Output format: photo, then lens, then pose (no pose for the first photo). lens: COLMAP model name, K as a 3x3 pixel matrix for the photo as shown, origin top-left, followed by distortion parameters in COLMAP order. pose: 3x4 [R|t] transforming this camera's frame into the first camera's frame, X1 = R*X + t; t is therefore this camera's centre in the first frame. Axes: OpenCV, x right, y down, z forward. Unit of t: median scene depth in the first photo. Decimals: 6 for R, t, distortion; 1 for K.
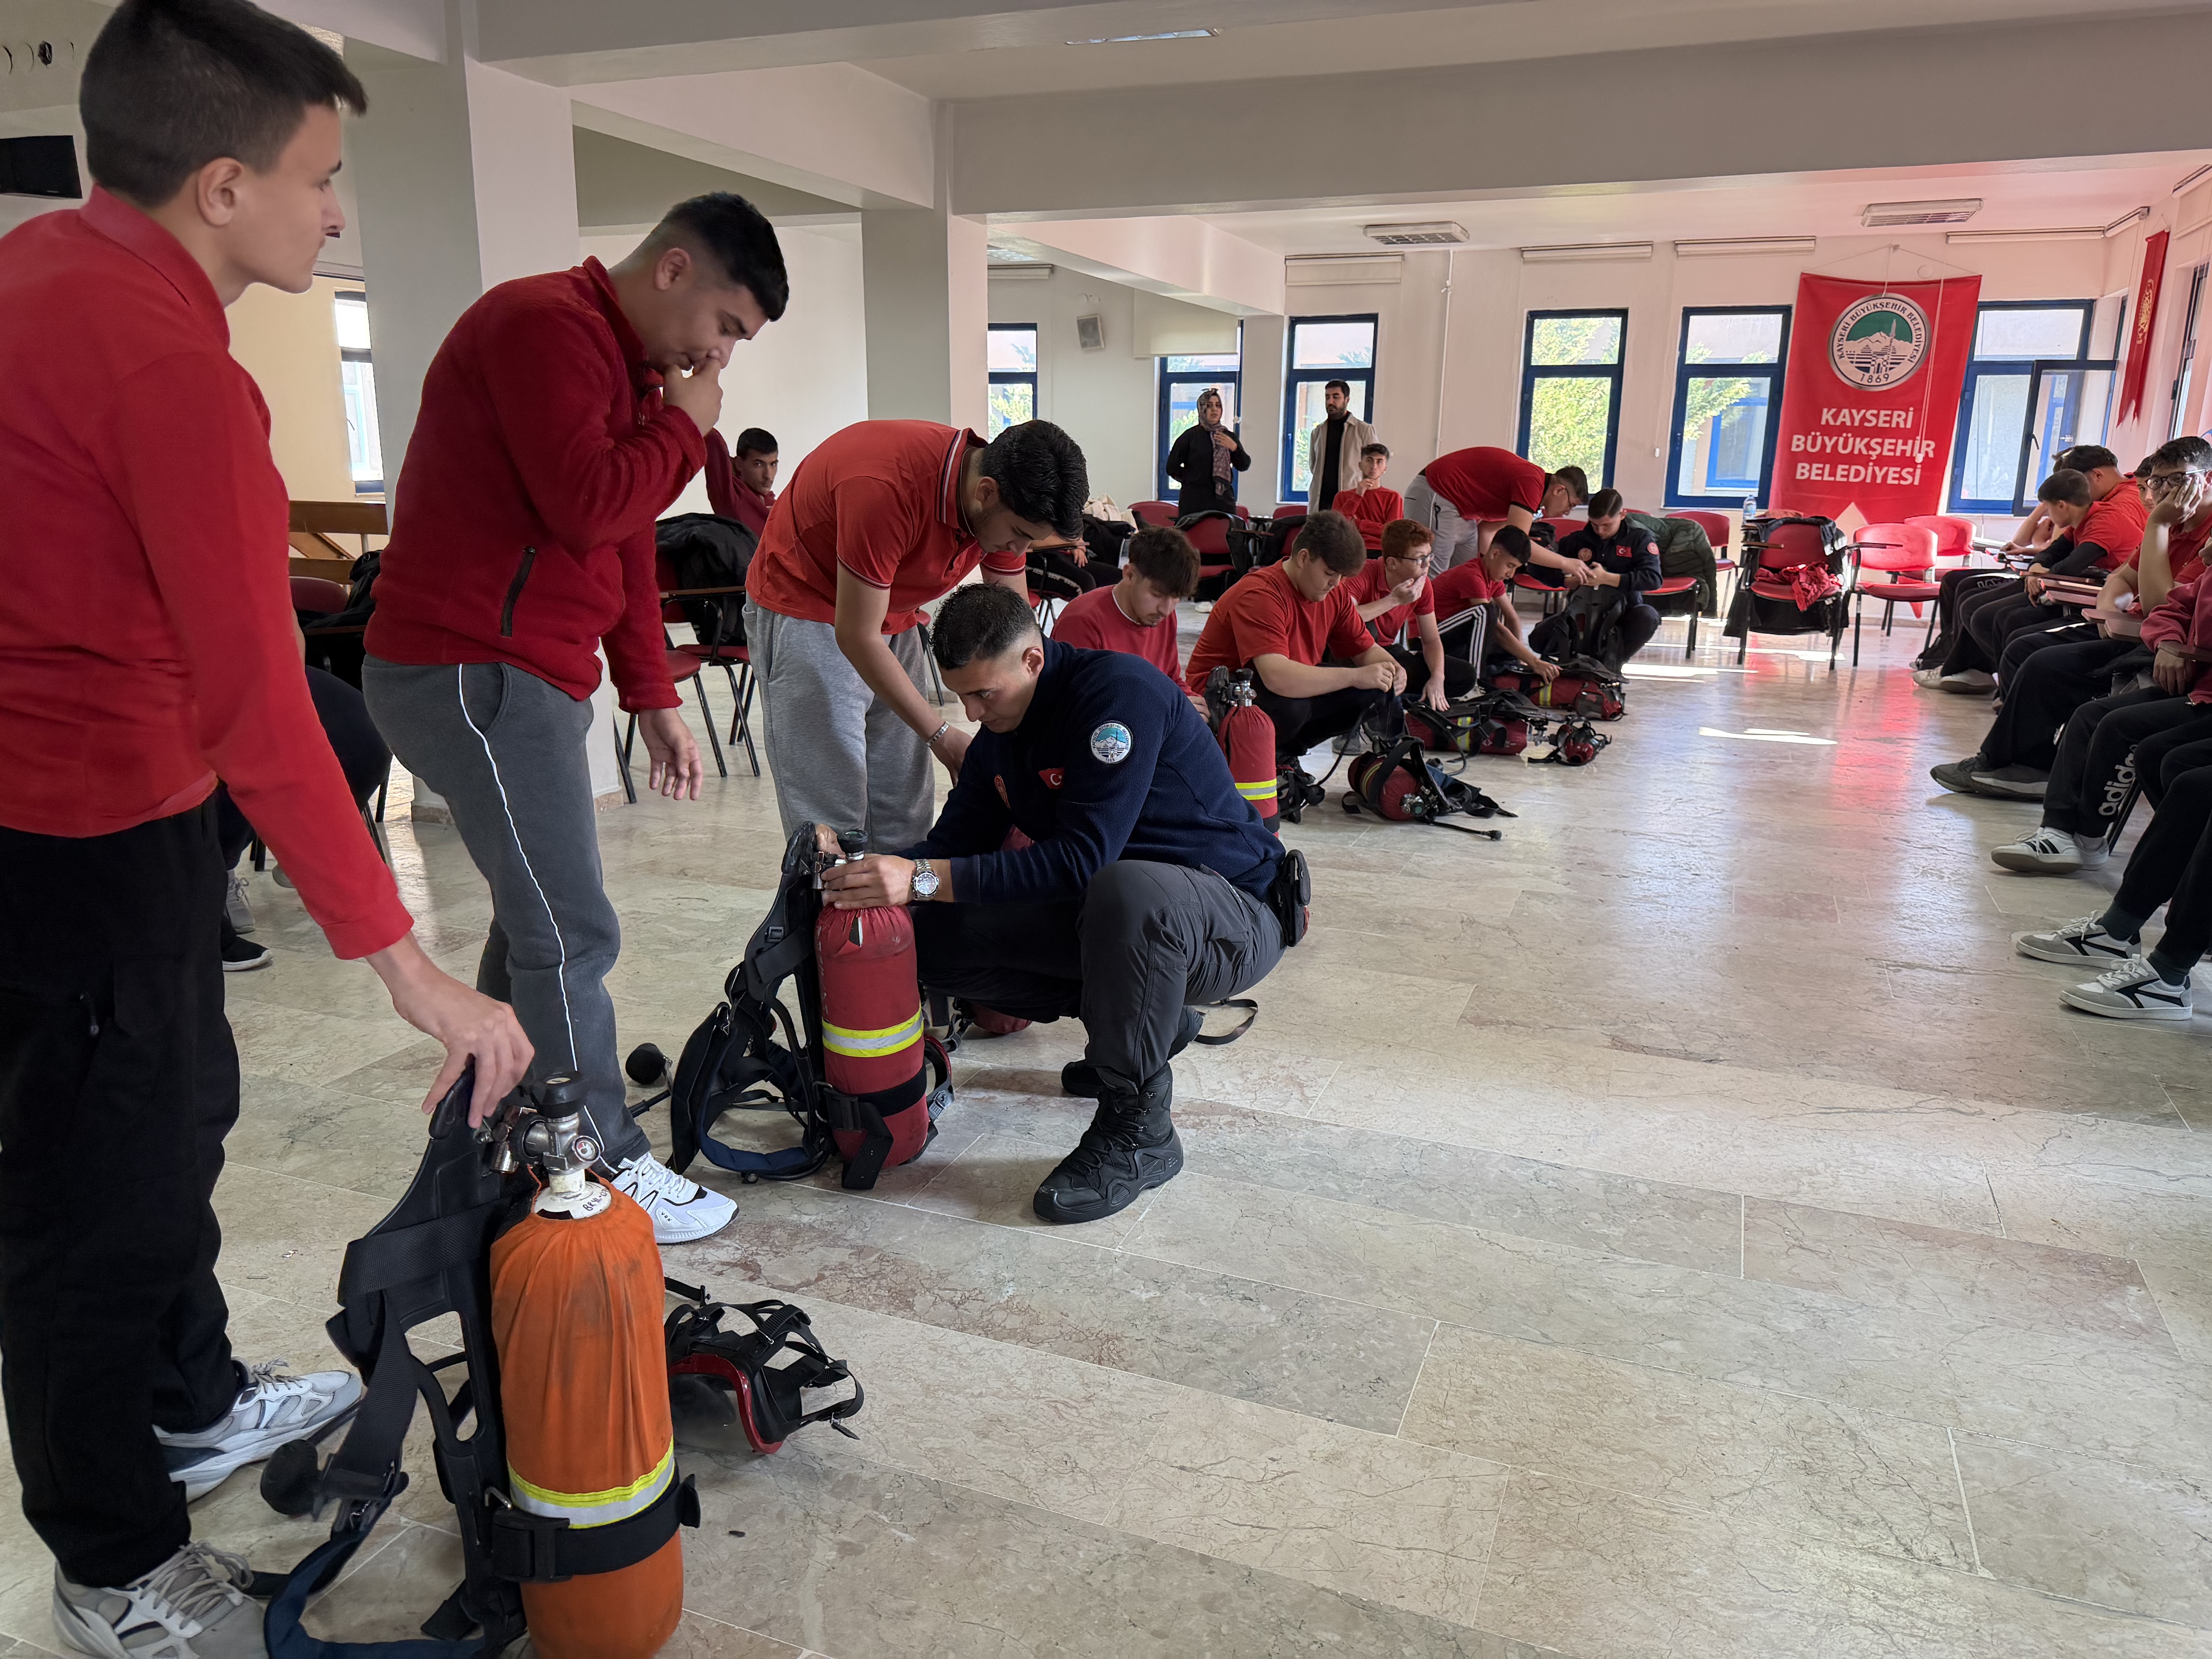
lens RADIAL K [[1554.3, 0, 1110.9], [0, 1554.3, 835.5], [0, 0, 1]] dist [-0.009042, 0.013681]
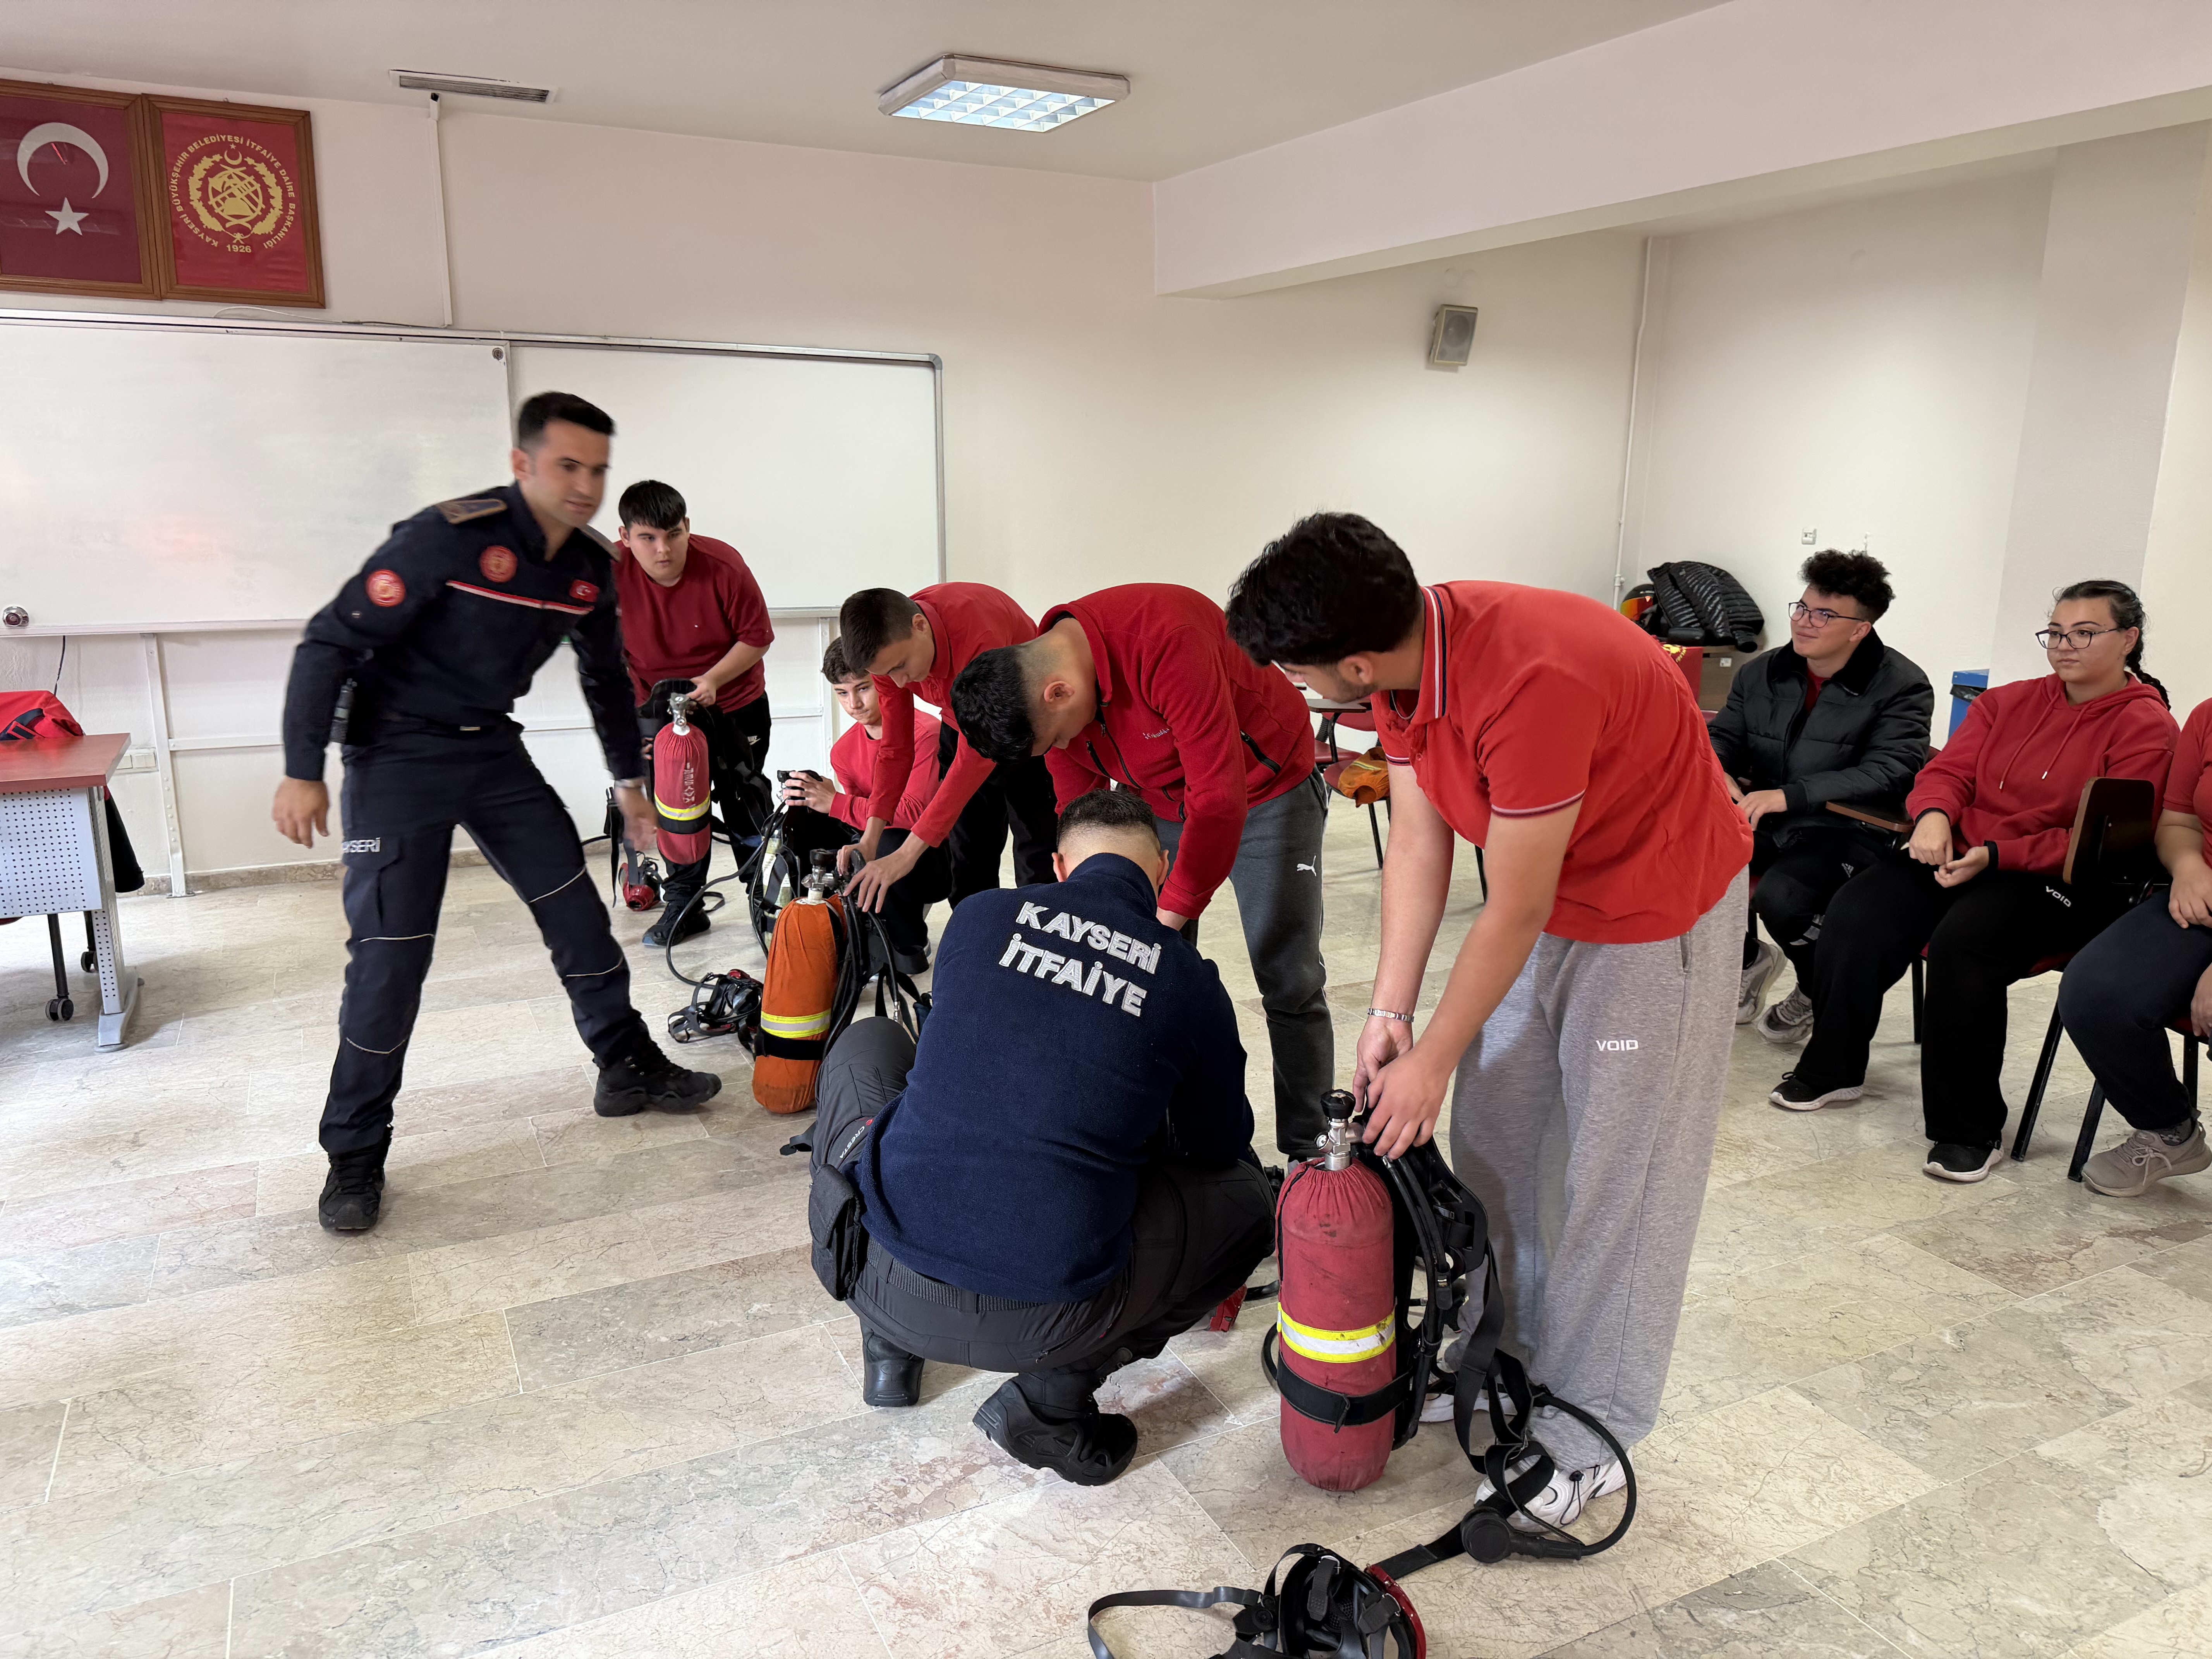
lens RADIAL K [[1554.3, 0, 1113.1], [0, 1554.3, 823.5], [0, 0, 1]] dist [-0.009042, 0.013681]
pose [[-0.661819, 0.157691, -0.732891, 0.702362], [-0.194285, 0.908145, 0.370844, -0.584538], [0.724050, 0.387822, -0.570391, 1.824468]]
